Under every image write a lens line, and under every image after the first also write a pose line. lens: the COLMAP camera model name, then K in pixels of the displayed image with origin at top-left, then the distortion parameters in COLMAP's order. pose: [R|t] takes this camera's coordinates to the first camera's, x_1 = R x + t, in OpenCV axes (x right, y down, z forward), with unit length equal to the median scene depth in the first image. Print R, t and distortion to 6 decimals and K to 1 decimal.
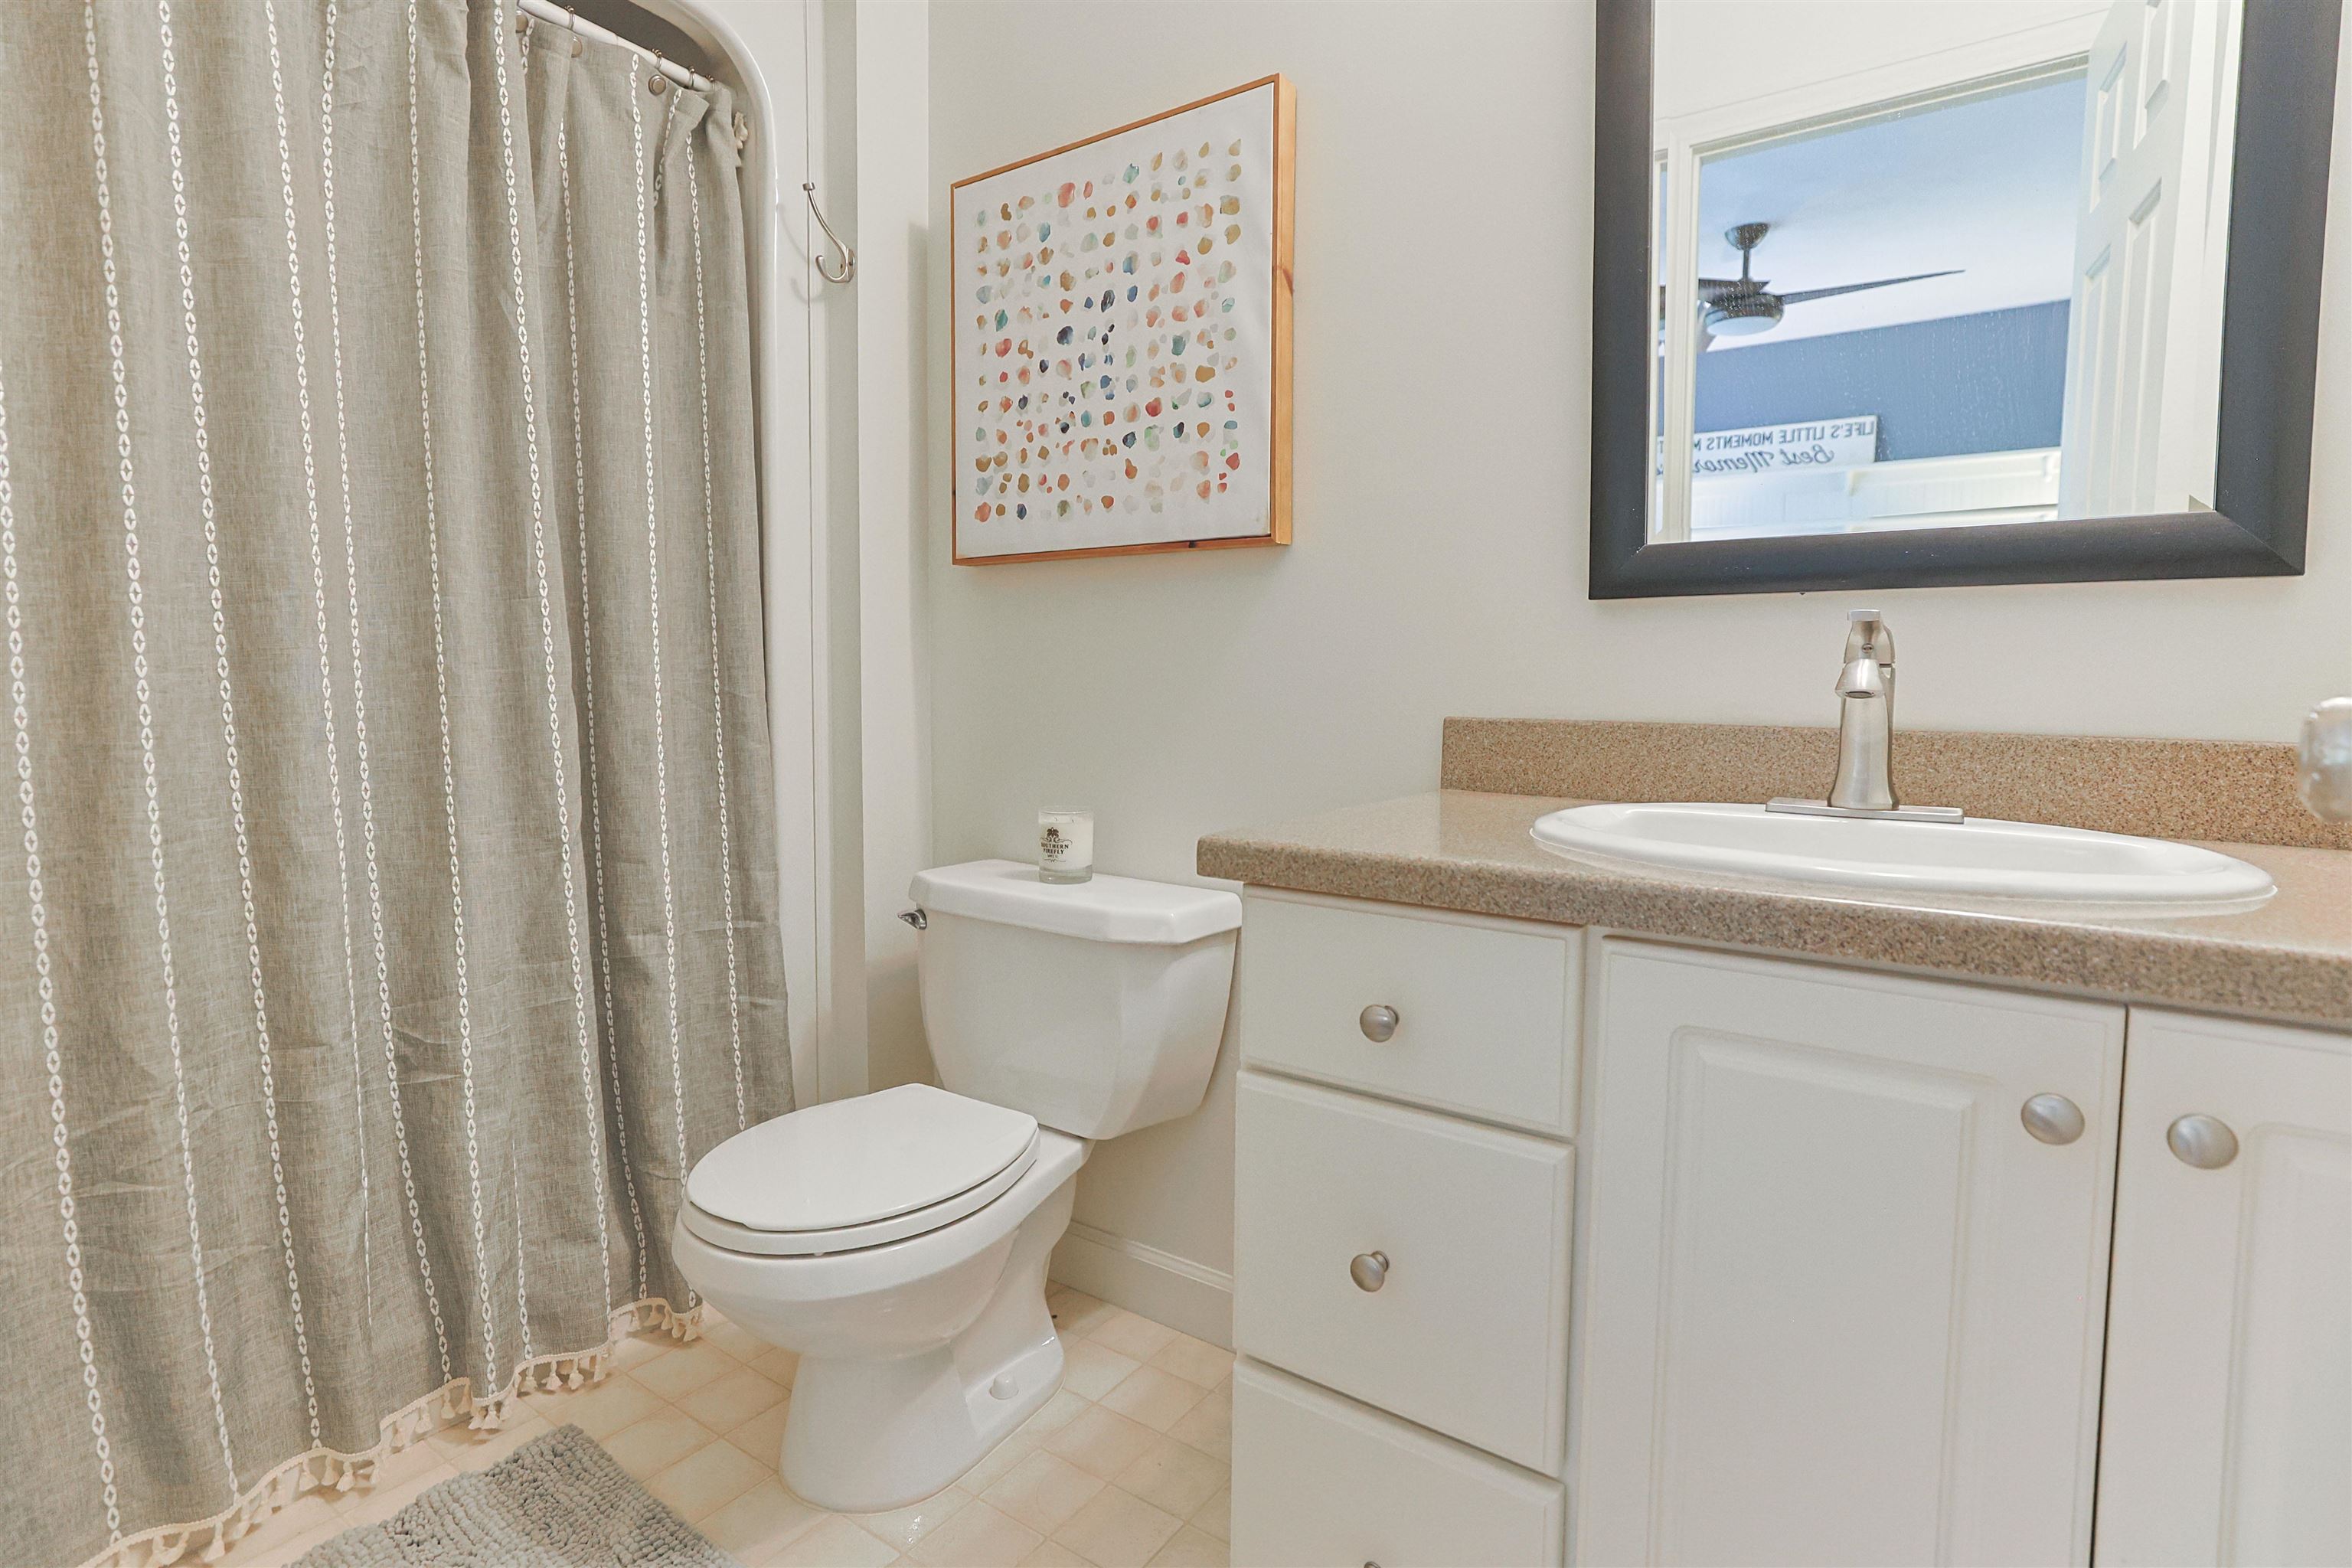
lens RADIAL K [[1140.7, 0, 1163.1], [0, 1140.7, 781.1], [0, 0, 1]] dist [-0.025309, 0.013945]
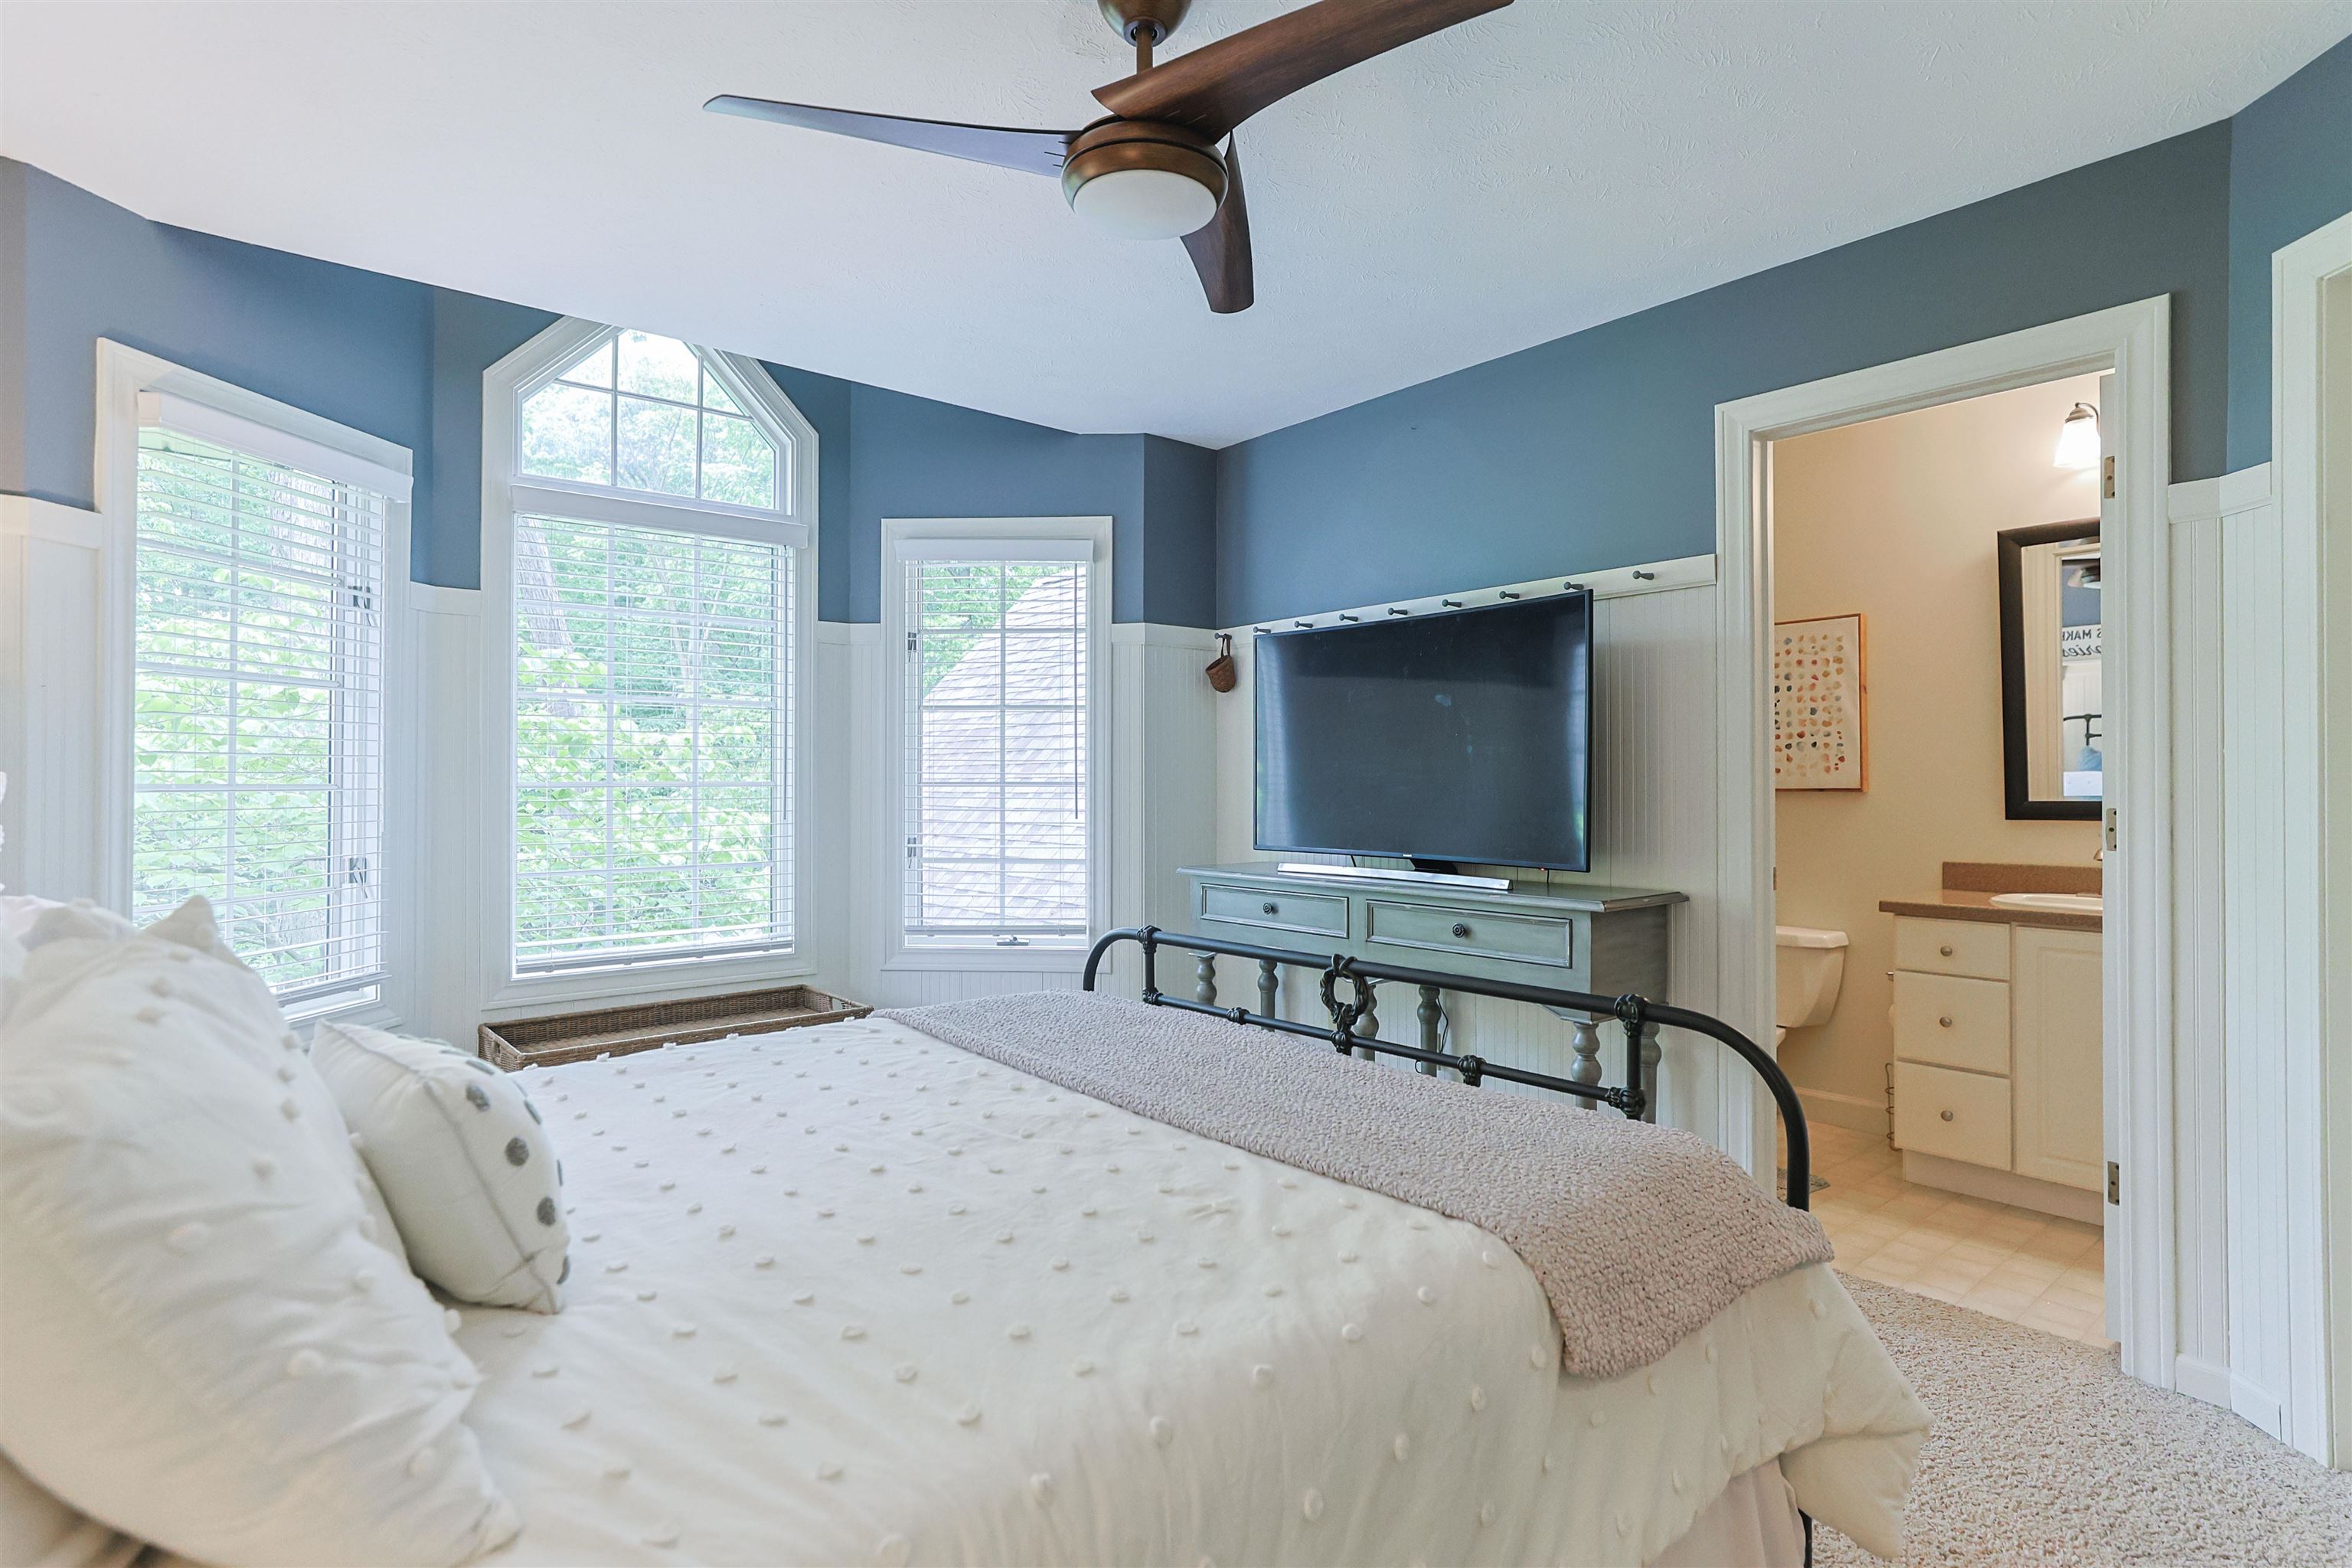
lens RADIAL K [[1140.7, 0, 1185.0], [0, 1140.7, 793.3], [0, 0, 1]] dist [-0.025309, 0.013945]
pose [[0.966113, -0.007215, -0.258018, -0.689087], [-0.015907, 0.996045, -0.087413, 0.038627], [0.257629, 0.088555, 0.962177, -1.767021]]
